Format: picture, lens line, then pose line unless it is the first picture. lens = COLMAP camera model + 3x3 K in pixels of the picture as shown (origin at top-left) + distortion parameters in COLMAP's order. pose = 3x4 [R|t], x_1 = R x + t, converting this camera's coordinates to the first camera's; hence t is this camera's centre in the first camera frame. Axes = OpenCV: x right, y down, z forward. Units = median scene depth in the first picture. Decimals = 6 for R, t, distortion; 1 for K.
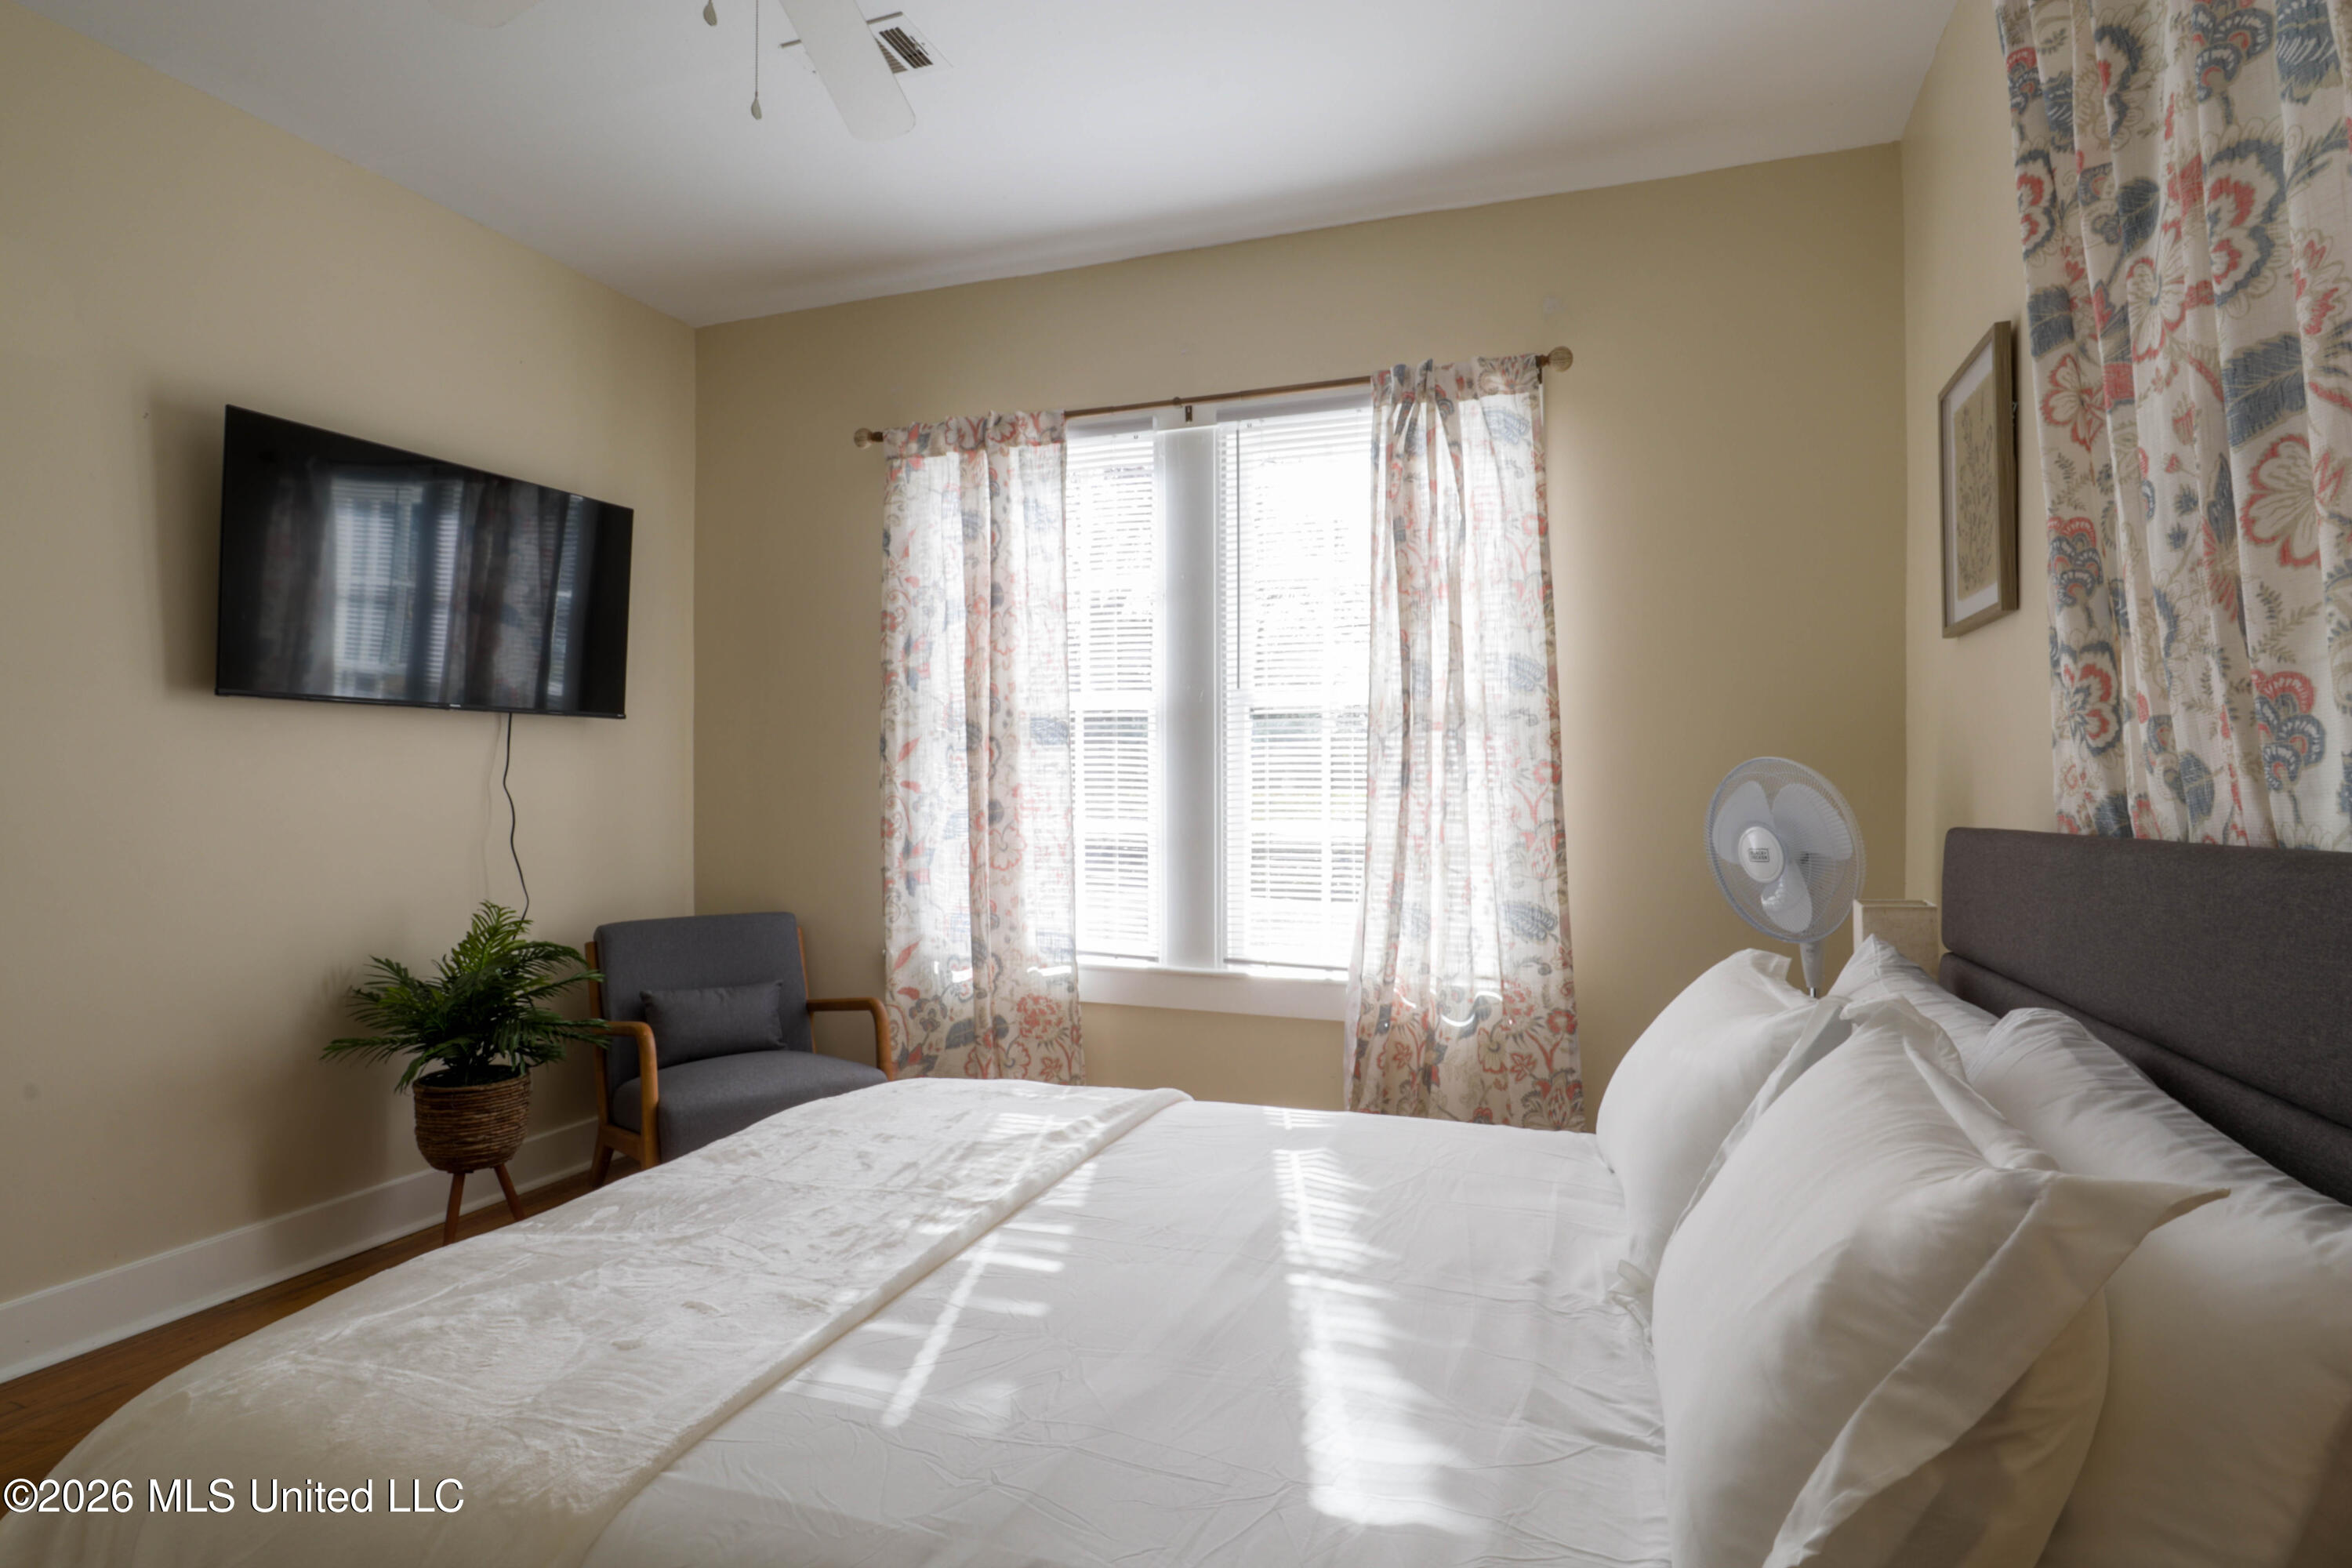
lens RADIAL K [[1179.4, 0, 1200.6], [0, 1179.4, 793.2], [0, 0, 1]] dist [-0.032008, 0.004793]
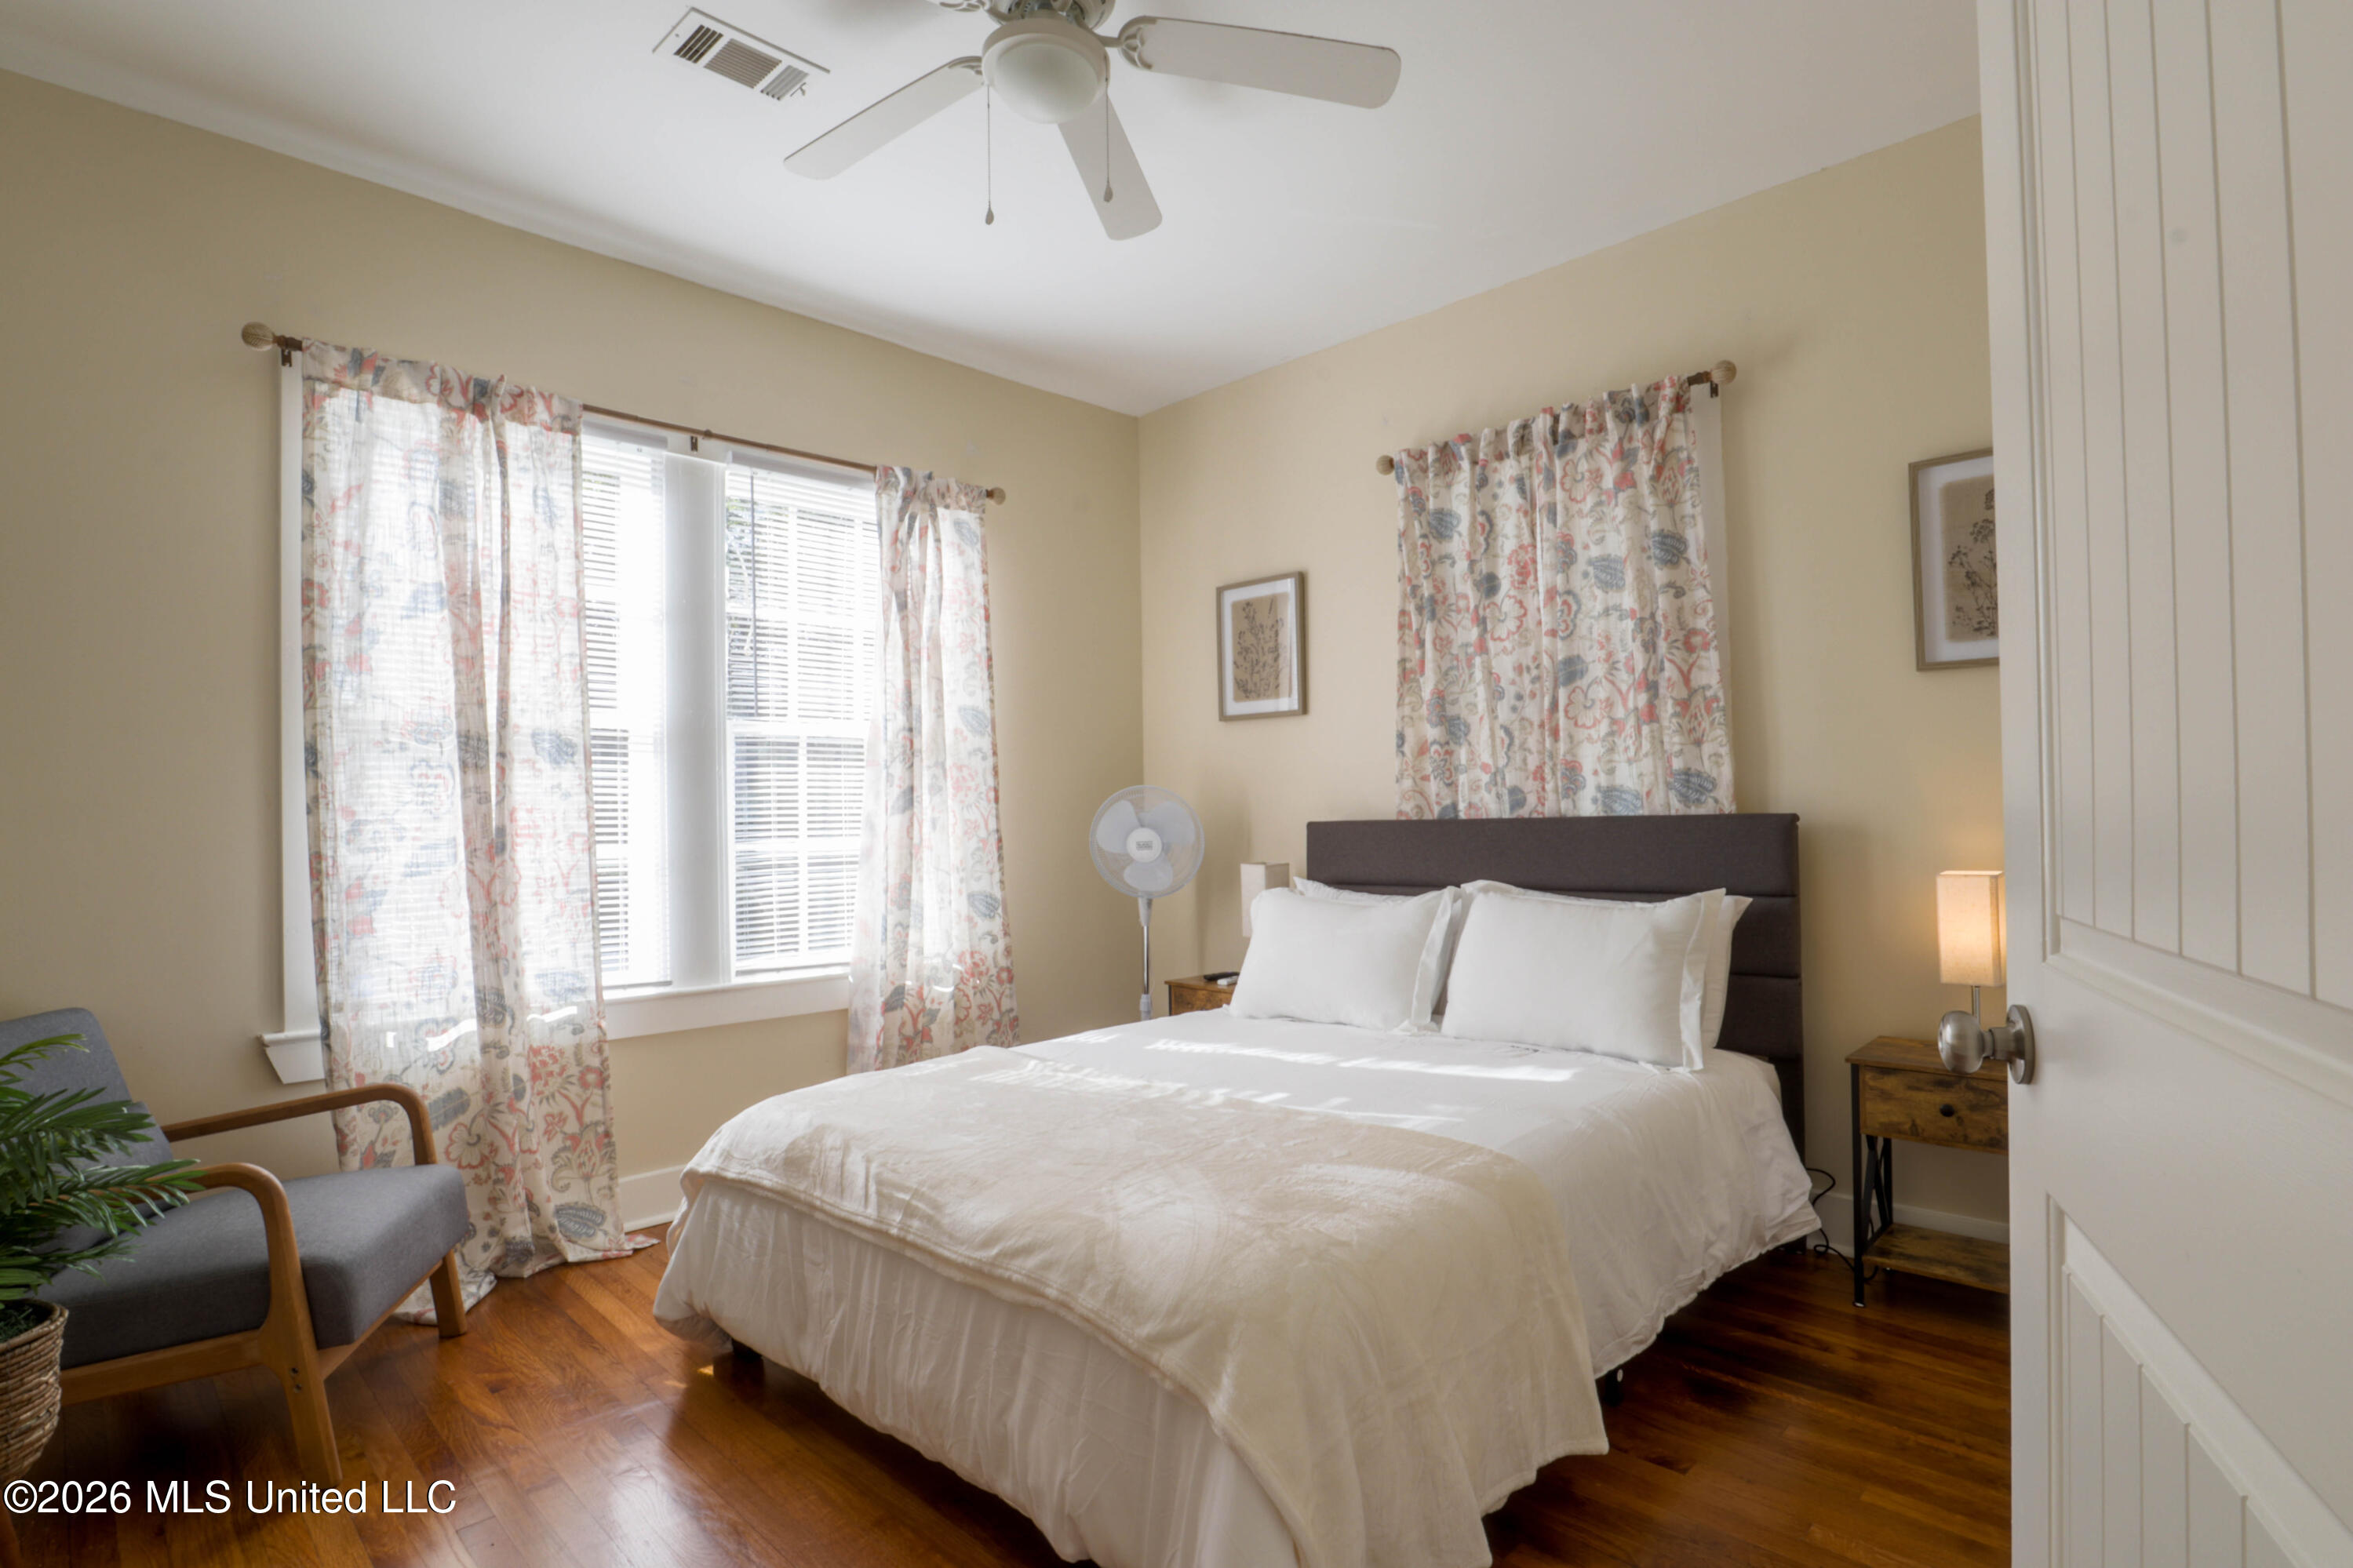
lens RADIAL K [[1179.7, 0, 1196.0], [0, 1179.7, 787.6], [0, 0, 1]] dist [-0.032008, 0.004793]
pose [[0.417941, 0.008704, 0.908433, -0.841704], [0.018056, 0.999677, -0.017885, 0.002683], [-0.908295, 0.023877, 0.417649, 0.209767]]
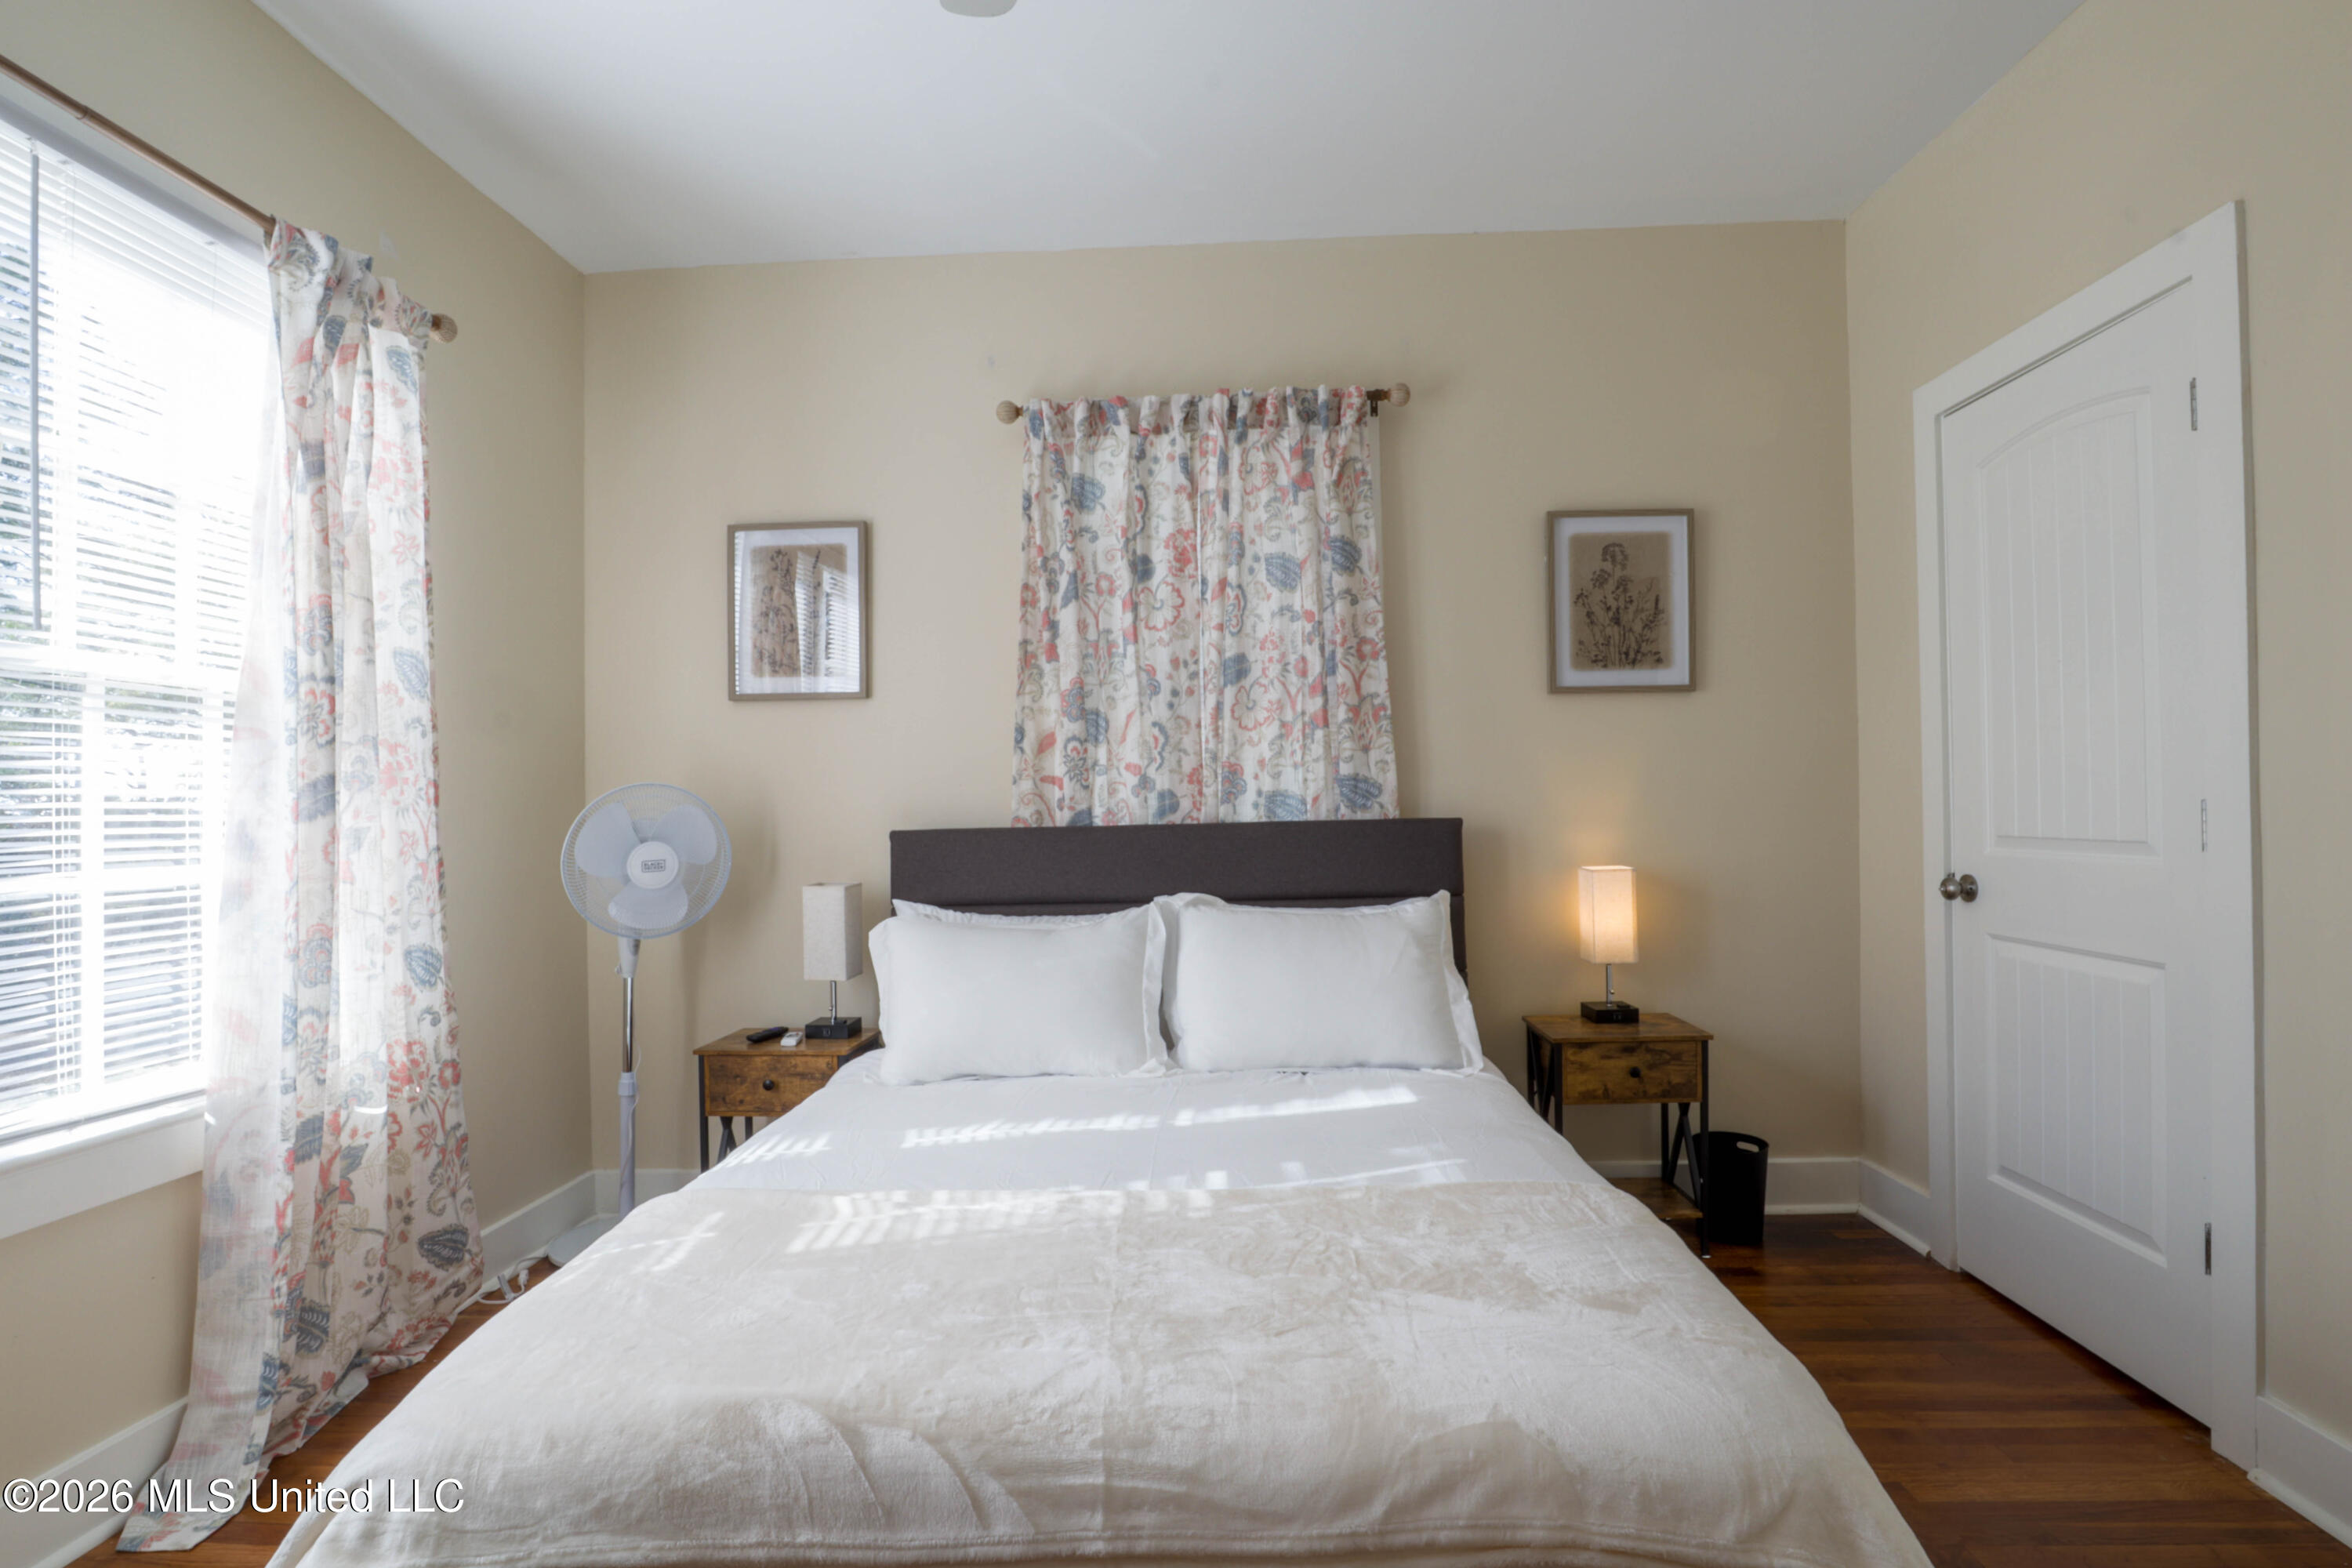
lens RADIAL K [[1179.4, 0, 1185.8], [0, 1179.4, 794.0], [0, 0, 1]] dist [-0.032008, 0.004793]
pose [[-0.293647, 0.011801, 0.955841, -0.685070], [0.015237, 0.999855, -0.007664, -0.001373], [-0.955793, 0.012314, -0.293784, 0.711580]]
